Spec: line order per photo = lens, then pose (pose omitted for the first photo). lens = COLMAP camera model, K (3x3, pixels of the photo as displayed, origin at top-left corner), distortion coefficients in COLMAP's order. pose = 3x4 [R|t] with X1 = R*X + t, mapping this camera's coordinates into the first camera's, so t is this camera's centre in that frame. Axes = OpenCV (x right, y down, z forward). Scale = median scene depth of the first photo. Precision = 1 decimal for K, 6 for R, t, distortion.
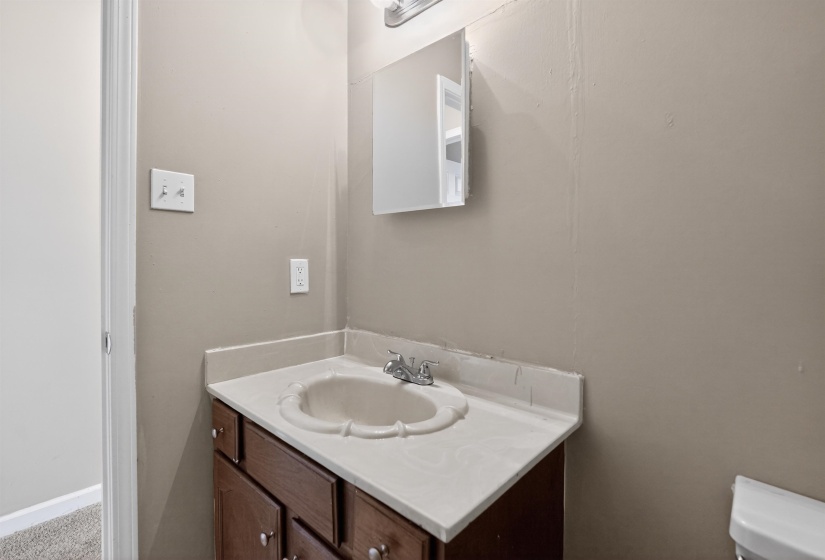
lens RADIAL K [[373.4, 0, 410.9], [0, 373.4, 269.2], [0, 0, 1]] dist [-0.017254, 0.000266]
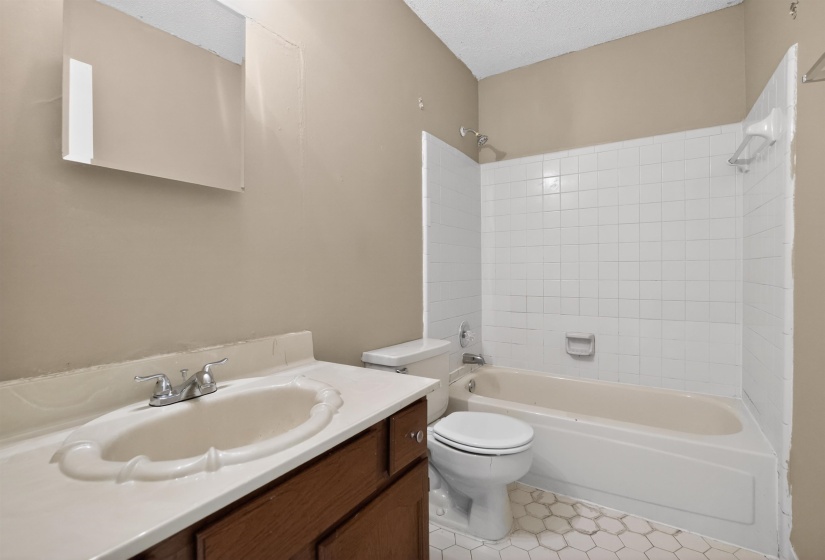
lens RADIAL K [[373.4, 0, 410.9], [0, 373.4, 269.2], [0, 0, 1]] dist [-0.017254, 0.000266]
pose [[-0.174931, -0.005197, 0.984567, -0.966695], [0.013614, 0.999878, 0.007697, 0.033015], [-0.984487, 0.014750, -0.174838, 0.774854]]
